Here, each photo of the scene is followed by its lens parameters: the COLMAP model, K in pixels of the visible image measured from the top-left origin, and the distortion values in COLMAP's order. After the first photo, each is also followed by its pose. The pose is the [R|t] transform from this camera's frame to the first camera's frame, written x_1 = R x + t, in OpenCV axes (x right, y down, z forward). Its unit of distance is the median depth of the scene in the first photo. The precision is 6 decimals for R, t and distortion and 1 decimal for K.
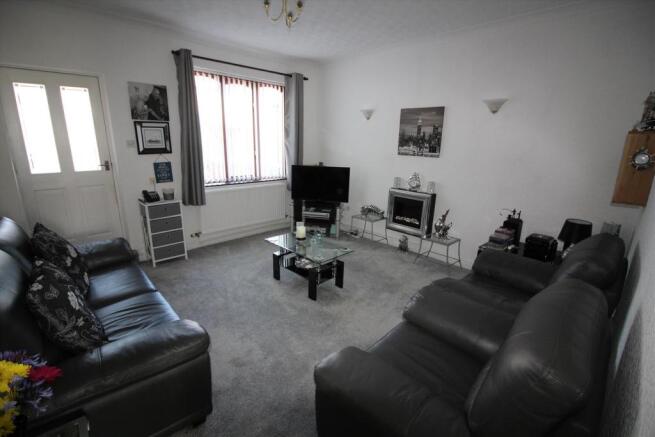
lens RADIAL K [[308.0, 0, 324.2], [0, 308.0, 216.9], [0, 0, 1]] dist [-0.000200, -0.000130]
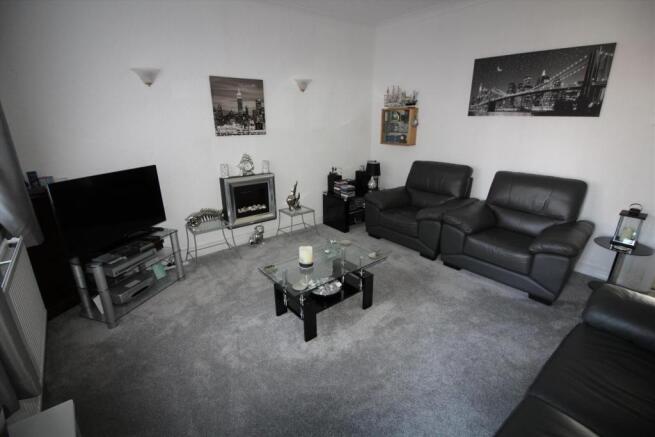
lens RADIAL K [[308.0, 0, 324.2], [0, 308.0, 216.9], [0, 0, 1]] dist [-0.000200, -0.000130]
pose [[0.072054, -0.326333, 0.942505, -0.588919], [0.256342, 0.919277, 0.298694, -0.190165], [-0.963897, 0.220081, 0.149891, 0.712762]]
